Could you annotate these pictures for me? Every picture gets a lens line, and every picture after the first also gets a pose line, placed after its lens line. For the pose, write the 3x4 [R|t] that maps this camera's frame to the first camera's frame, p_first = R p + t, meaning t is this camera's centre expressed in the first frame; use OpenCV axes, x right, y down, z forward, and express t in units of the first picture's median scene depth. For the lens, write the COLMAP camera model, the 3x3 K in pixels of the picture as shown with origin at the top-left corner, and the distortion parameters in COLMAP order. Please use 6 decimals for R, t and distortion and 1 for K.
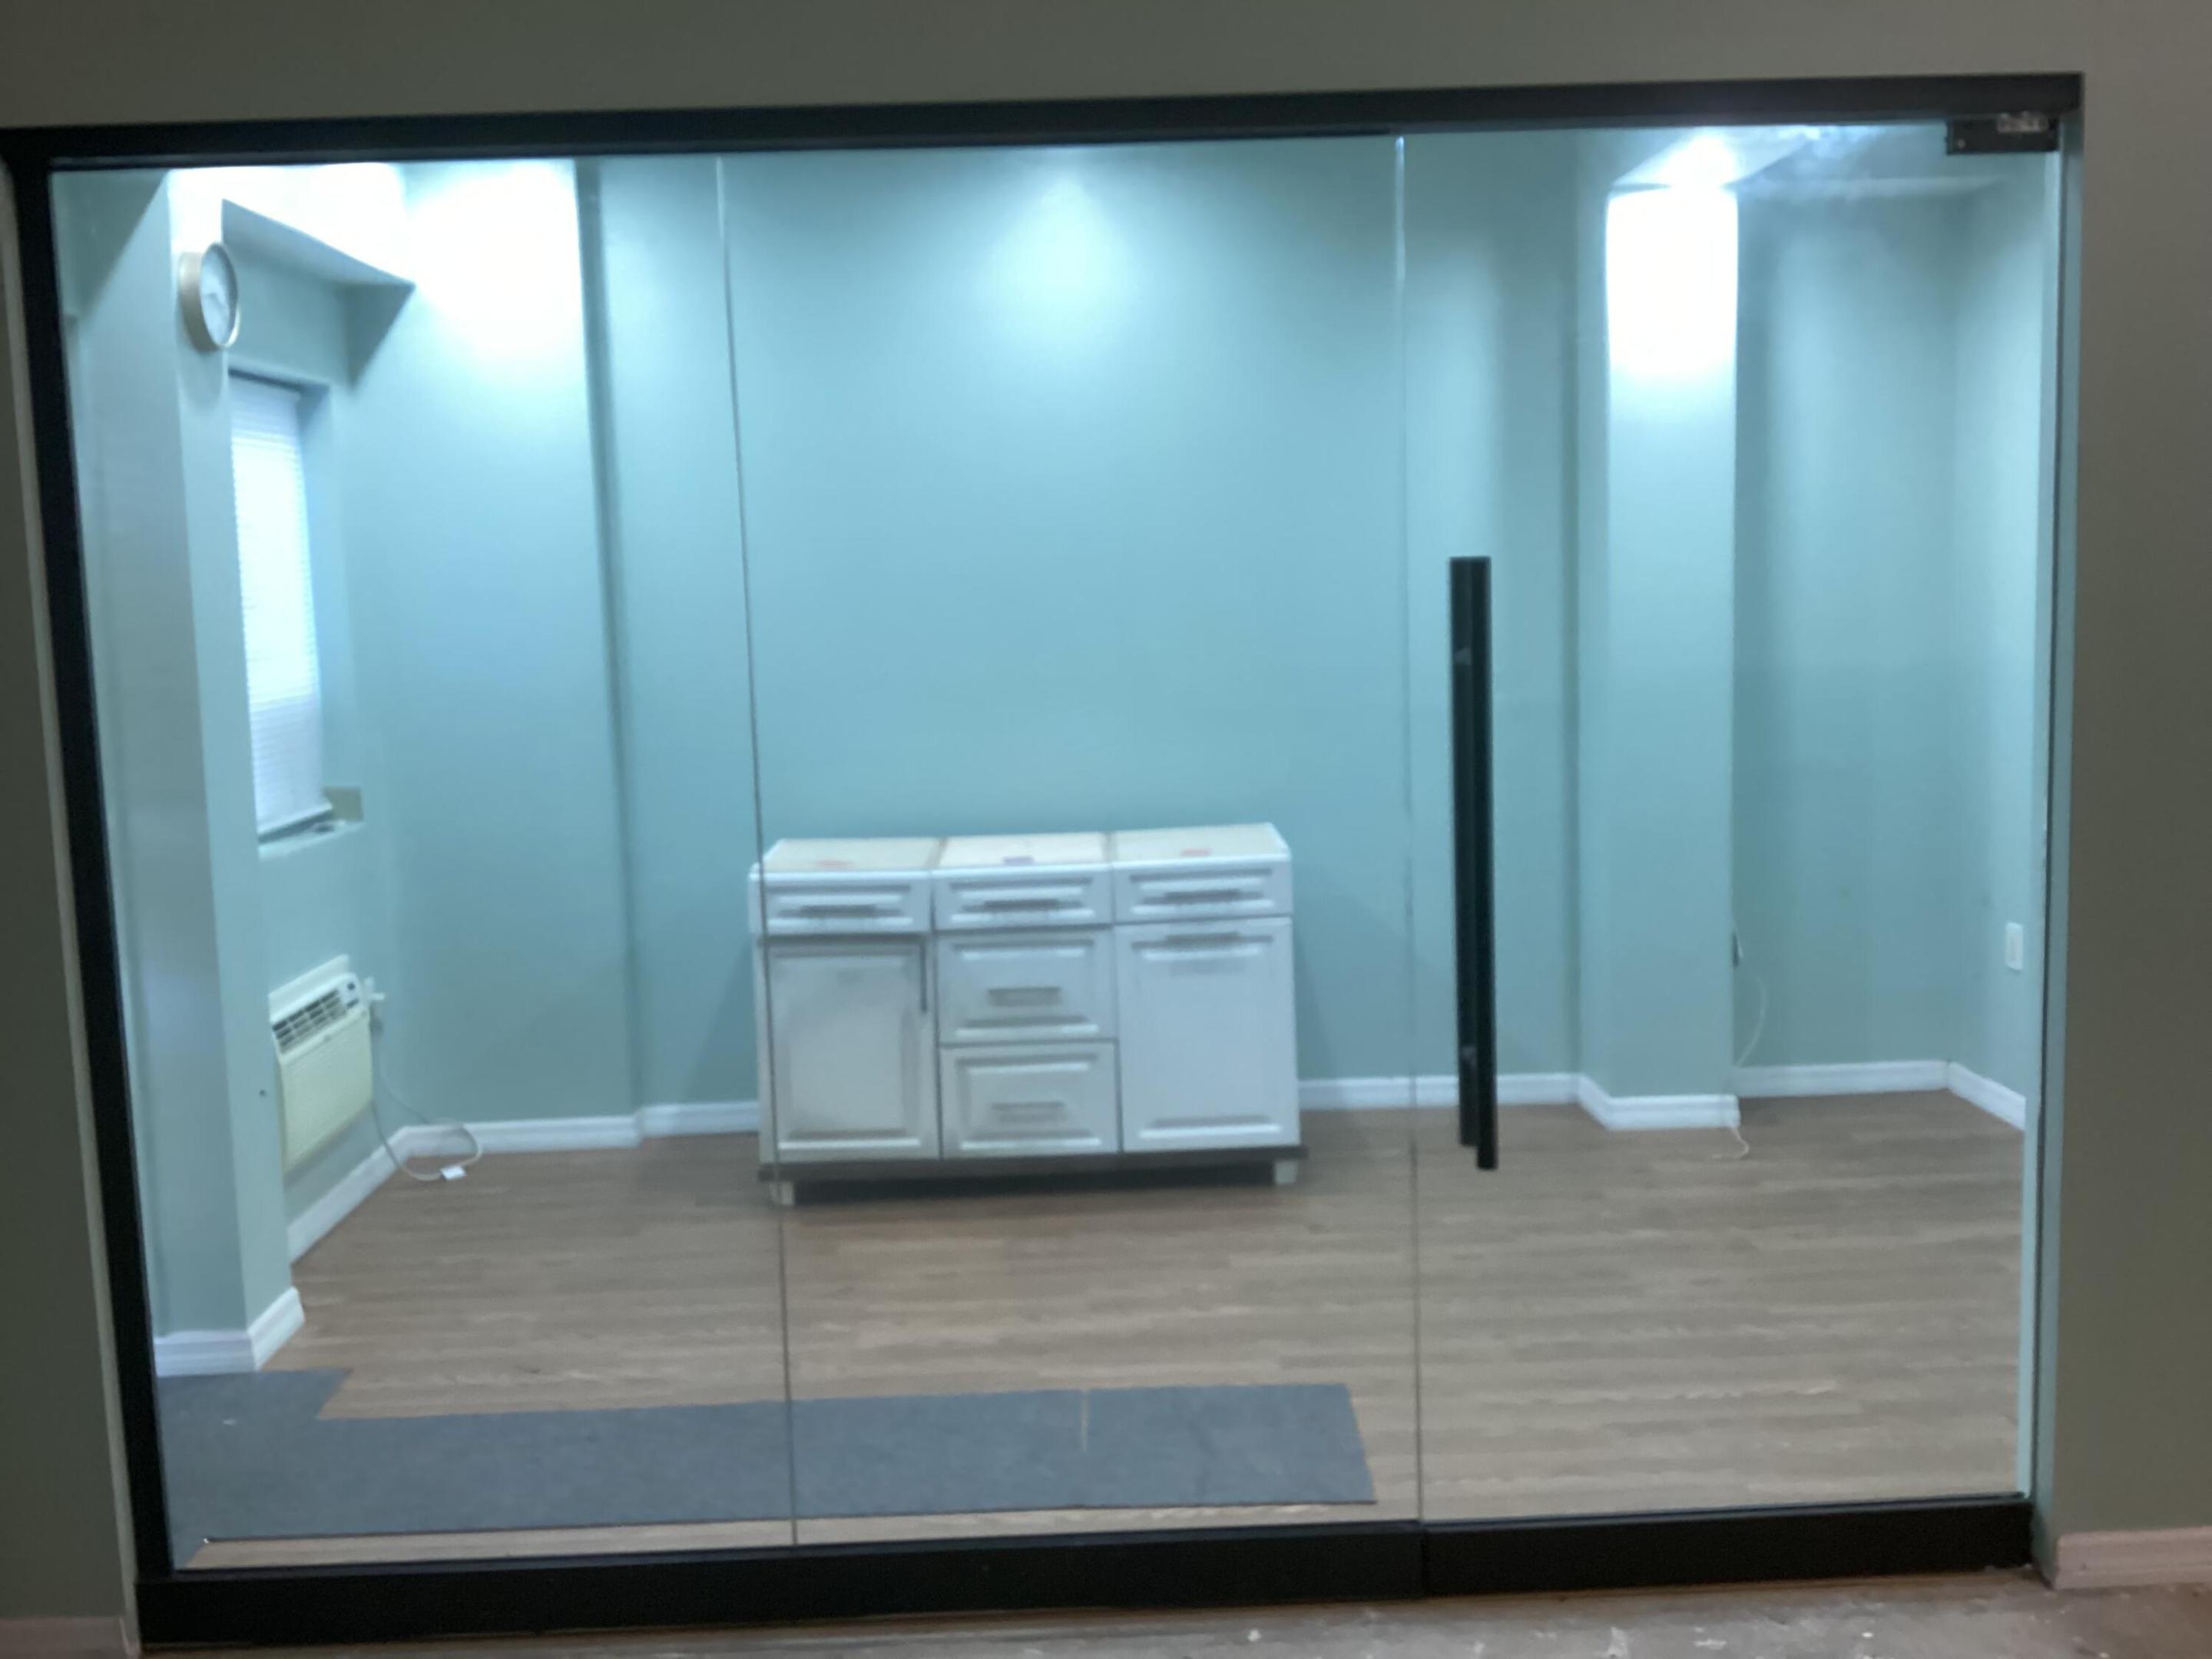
lens RADIAL K [[2108.5, 0, 1110.9], [0, 2108.5, 821.6], [0, 0, 1]] dist [0.080066, 0.000000]
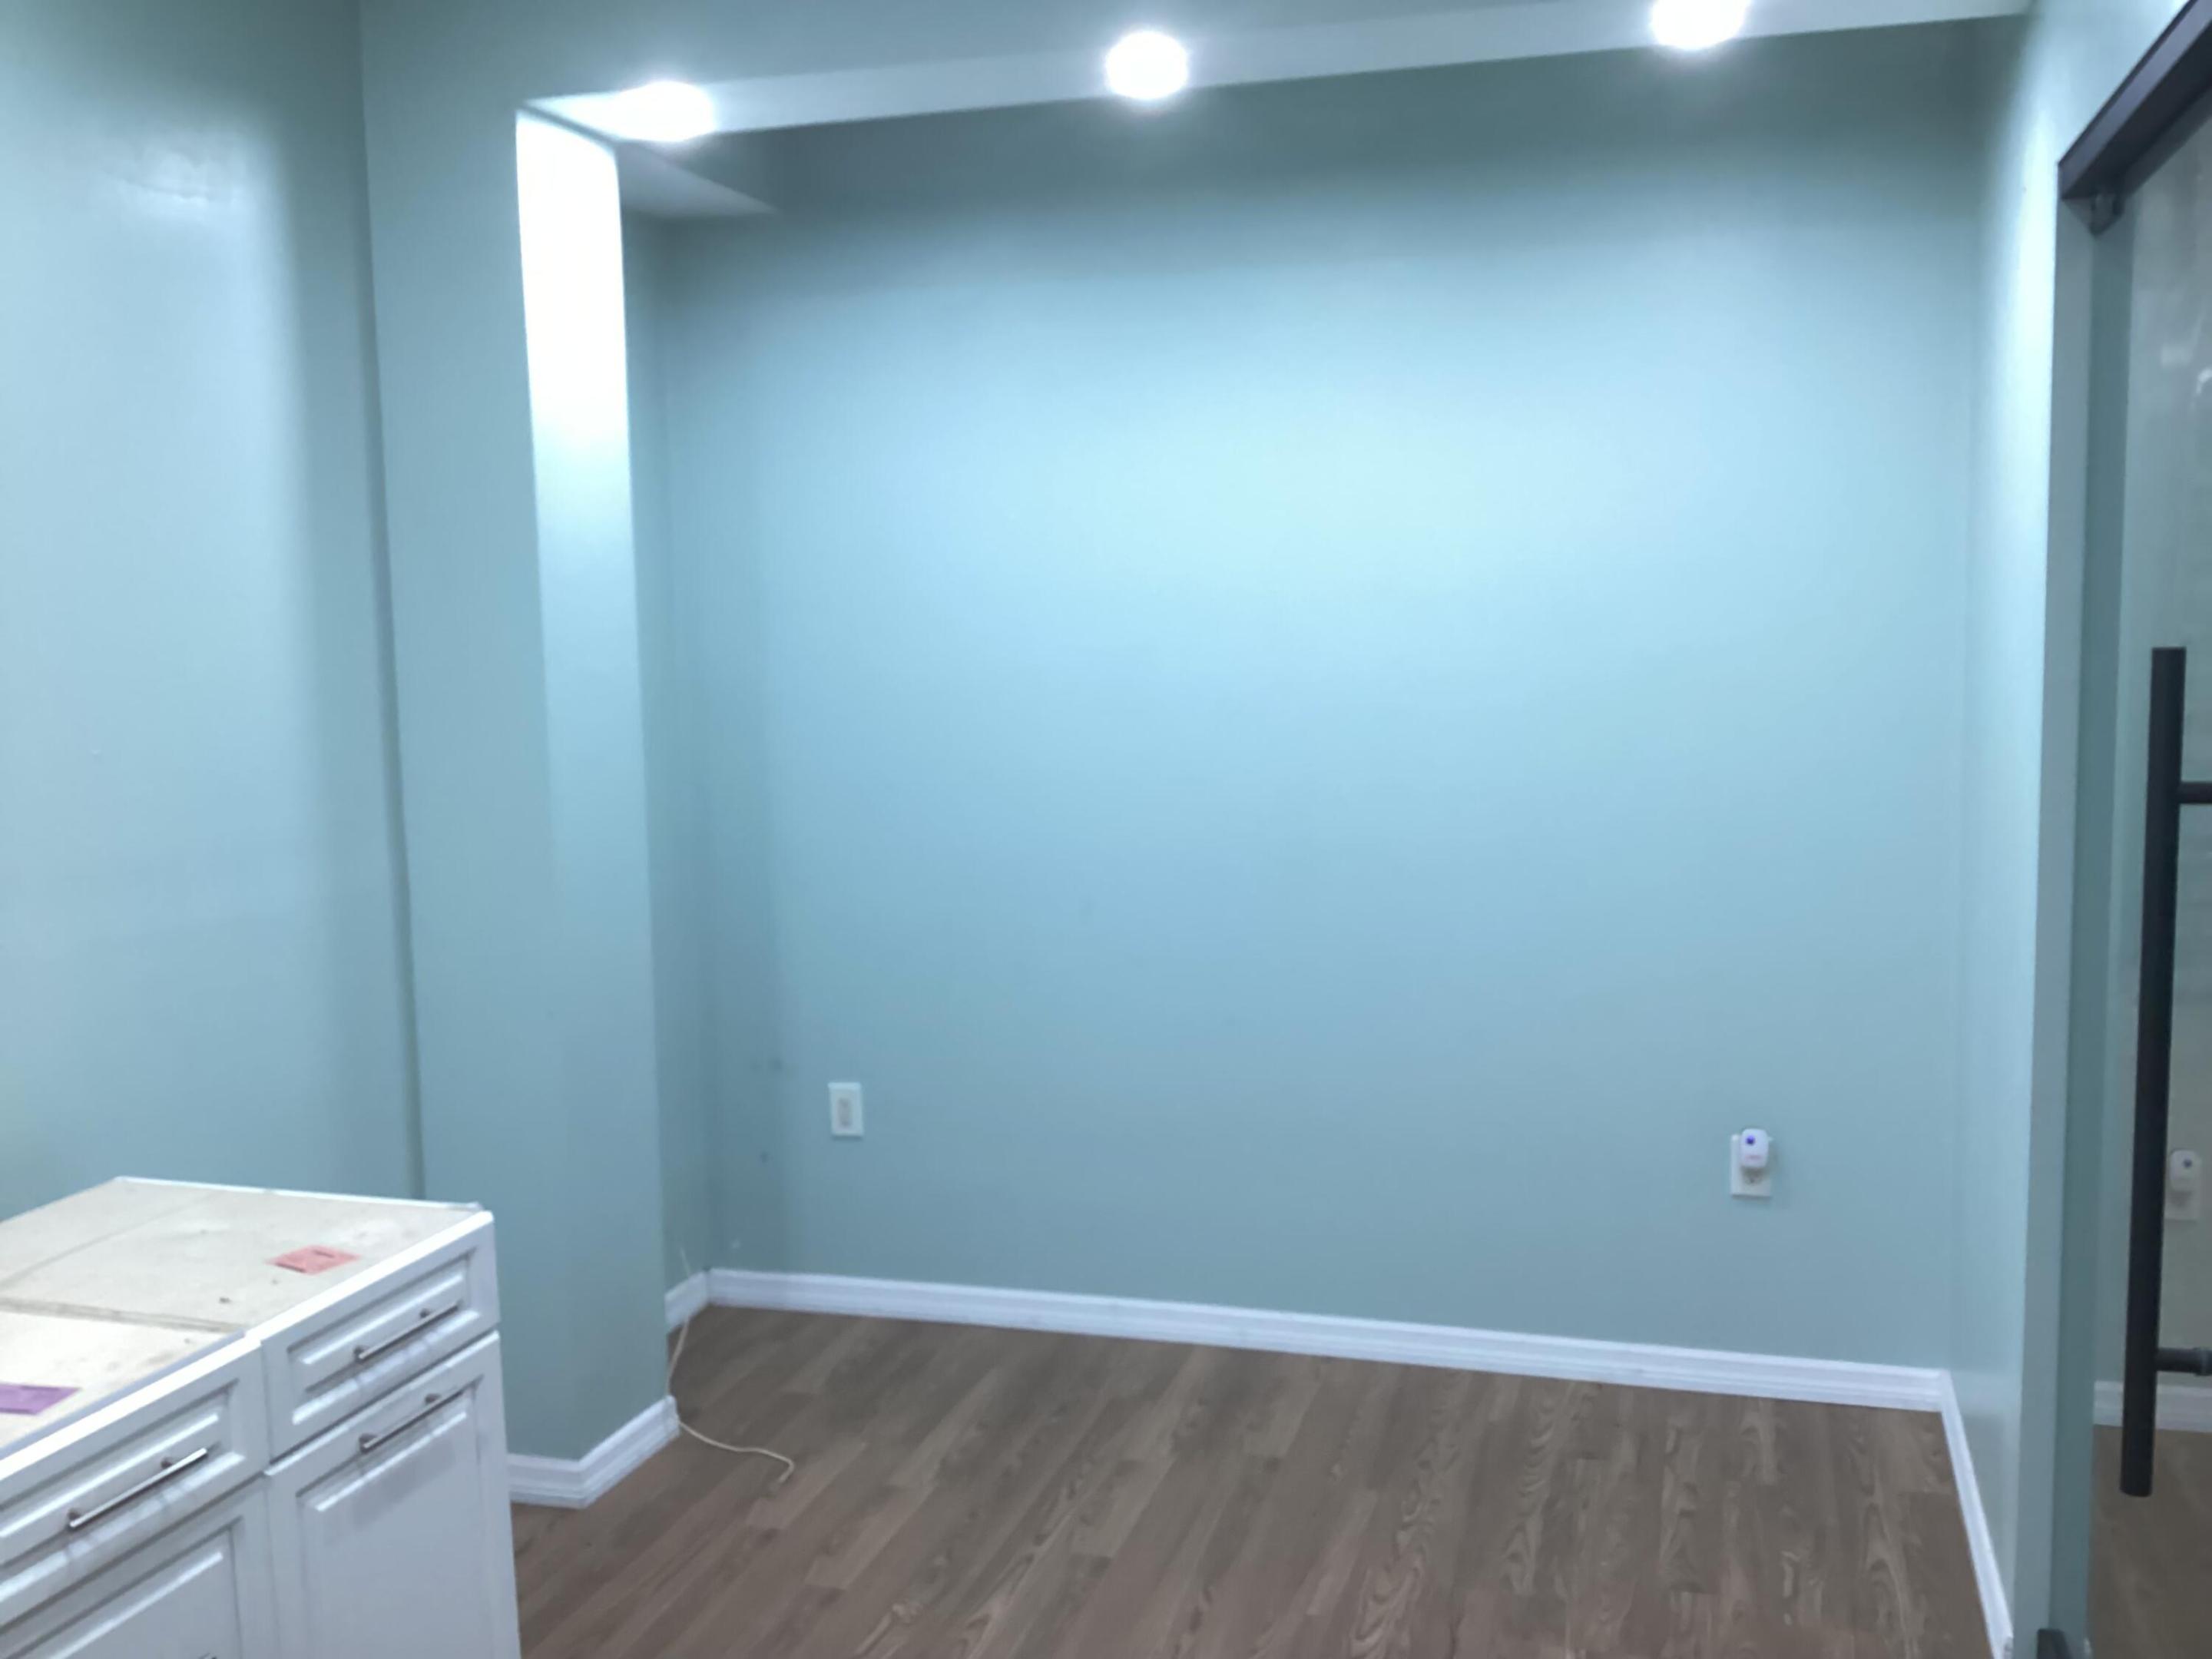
lens RADIAL K [[2108.5, 0, 1107.4], [0, 2108.5, 838.7], [0, 0, 1]] dist [0.080066, 0.000000]
pose [[0.322691, -0.087249, 0.942475, -0.362343], [0.123594, 0.991101, 0.049433, -0.085008], [-0.938400, 0.100532, 0.330602, 0.665120]]
